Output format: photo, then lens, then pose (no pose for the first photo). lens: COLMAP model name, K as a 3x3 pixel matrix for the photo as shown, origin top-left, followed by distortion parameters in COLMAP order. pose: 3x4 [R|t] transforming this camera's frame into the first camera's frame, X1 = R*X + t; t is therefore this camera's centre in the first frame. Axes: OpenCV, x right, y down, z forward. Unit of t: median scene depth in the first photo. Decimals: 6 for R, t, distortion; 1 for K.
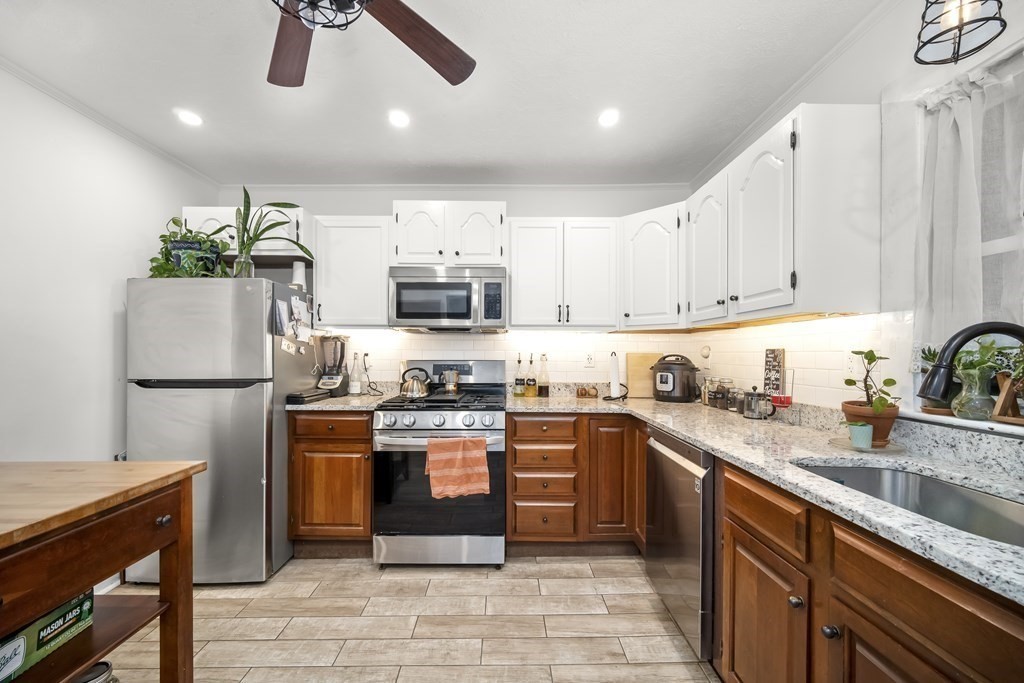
lens RADIAL K [[410.9, 0, 509.9], [0, 410.9, 350.9], [0, 0, 1]] dist [0.000650, -0.000050]
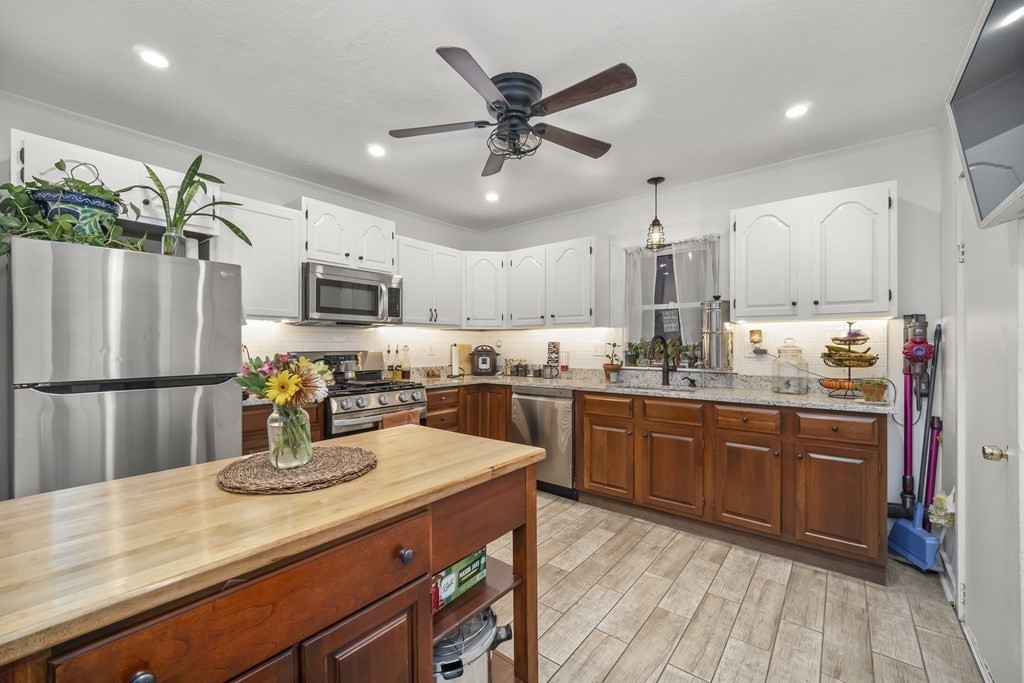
lens RADIAL K [[410.9, 0, 512.9], [0, 410.9, 342.8], [0, 0, 1]] dist [0.000650, -0.000050]
pose [[0.631091, -0.000172, 0.775708, -0.754270], [-0.001322, 0.999998, 0.001297, -0.002026], [-0.775707, -0.001844, 0.631090, -0.057311]]
